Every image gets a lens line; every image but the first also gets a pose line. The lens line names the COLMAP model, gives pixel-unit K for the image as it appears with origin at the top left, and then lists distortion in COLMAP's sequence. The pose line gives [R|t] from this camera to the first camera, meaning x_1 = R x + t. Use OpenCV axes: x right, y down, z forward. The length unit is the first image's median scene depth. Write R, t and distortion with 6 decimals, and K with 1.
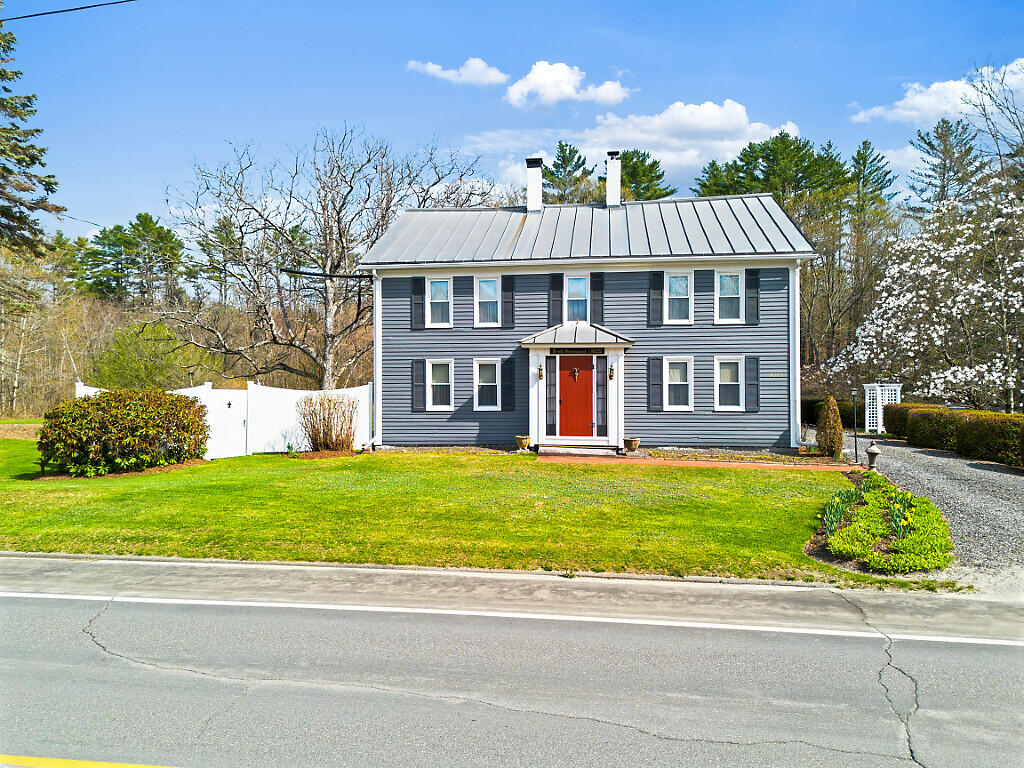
lens RADIAL K [[737.3, 0, 498.1], [0, 737.3, 382.5], [0, 0, 1]] dist [0.064507, -0.056288]
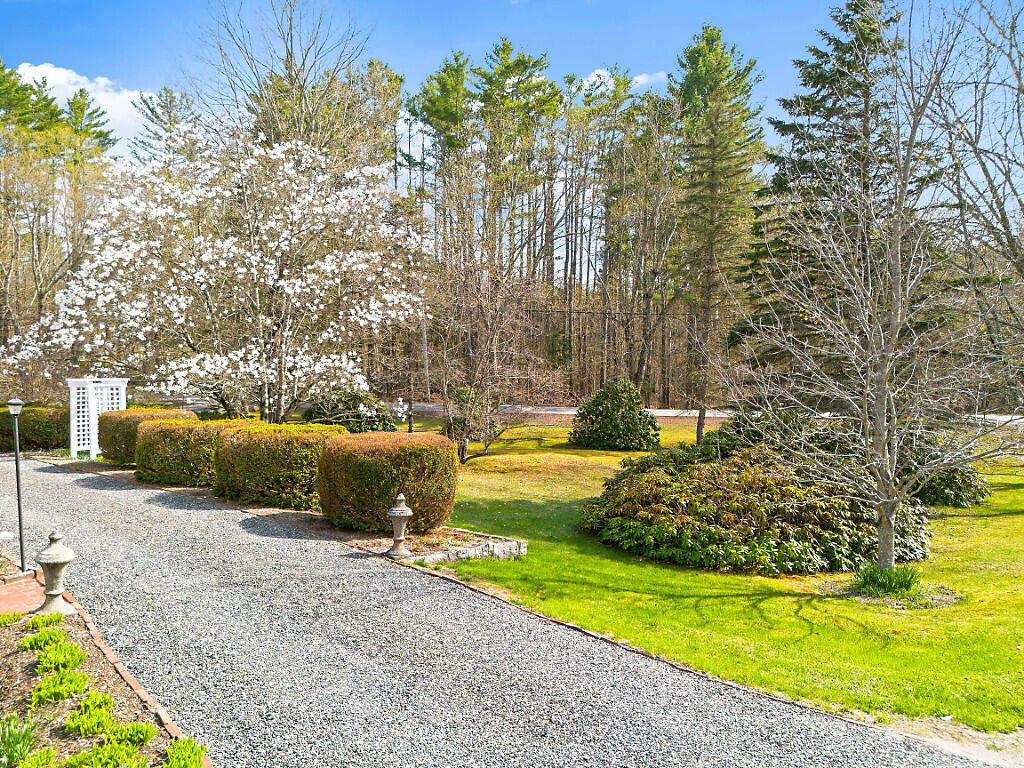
lens RADIAL K [[737.3, 0, 529.1], [0, 737.3, 385.1], [0, 0, 1]] dist [0.064507, -0.056288]
pose [[0.553485, -0.022077, 0.832566, 0.250364], [0.004597, 0.999714, 0.023453, -0.008303], [-0.832846, -0.009153, 0.553429, 0.455638]]
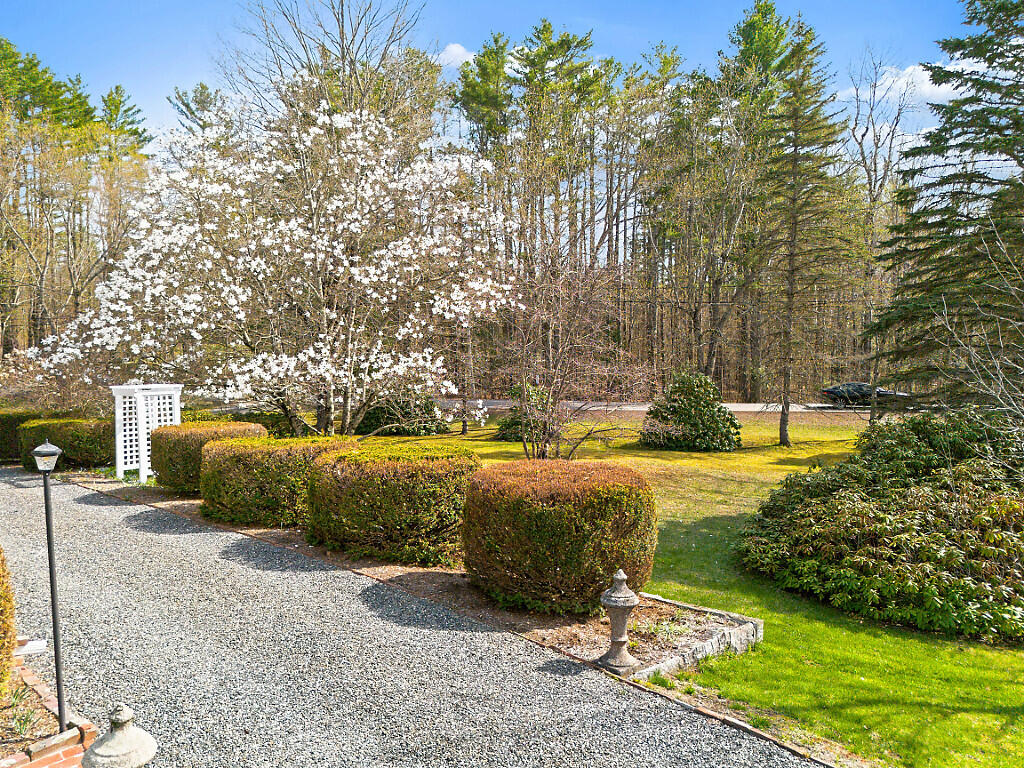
lens RADIAL K [[737.3, 0, 534.0], [0, 737.3, 373.6], [0, 0, 1]] dist [0.064507, -0.056288]
pose [[0.577727, -0.025937, 0.815818, 0.318170], [0.017821, 0.999658, 0.019161, -0.016724], [-0.816035, 0.003469, 0.577992, 0.619242]]
